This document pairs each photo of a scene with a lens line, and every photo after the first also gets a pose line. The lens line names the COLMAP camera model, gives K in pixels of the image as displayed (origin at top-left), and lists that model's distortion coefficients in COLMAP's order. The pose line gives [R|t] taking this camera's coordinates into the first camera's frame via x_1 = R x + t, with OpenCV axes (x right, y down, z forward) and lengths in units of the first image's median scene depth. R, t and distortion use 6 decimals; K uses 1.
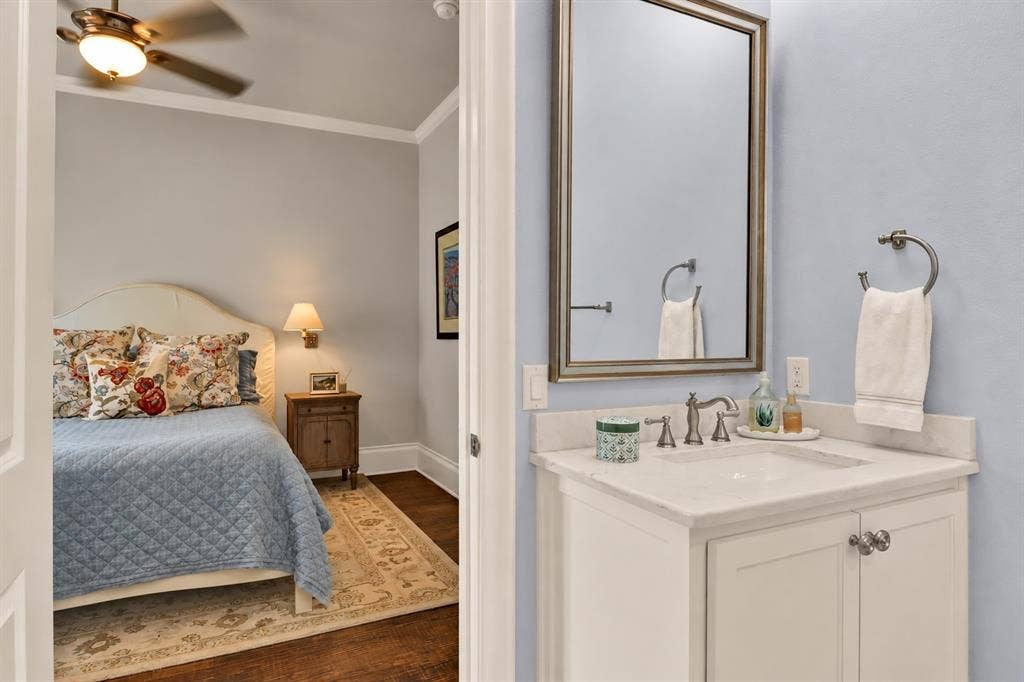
lens RADIAL K [[571.6, 0, 509.0], [0, 571.6, 340.6], [0, 0, 1]] dist [0.023287, 0.000373]
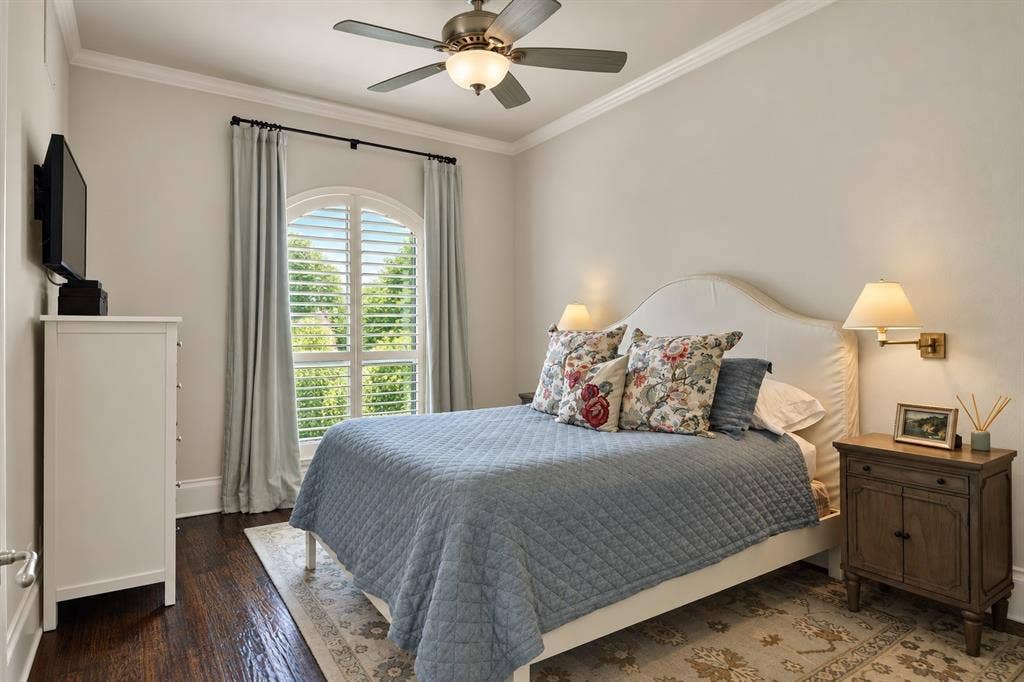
lens RADIAL K [[571.6, 0, 510.7], [0, 571.6, 334.6], [0, 0, 1]] dist [0.023287, 0.000373]
pose [[0.100982, 0.002471, -0.994885, 0.229699], [-0.003889, 0.999990, 0.002089, -0.014299], [0.994881, 0.003658, 0.100991, 0.719031]]
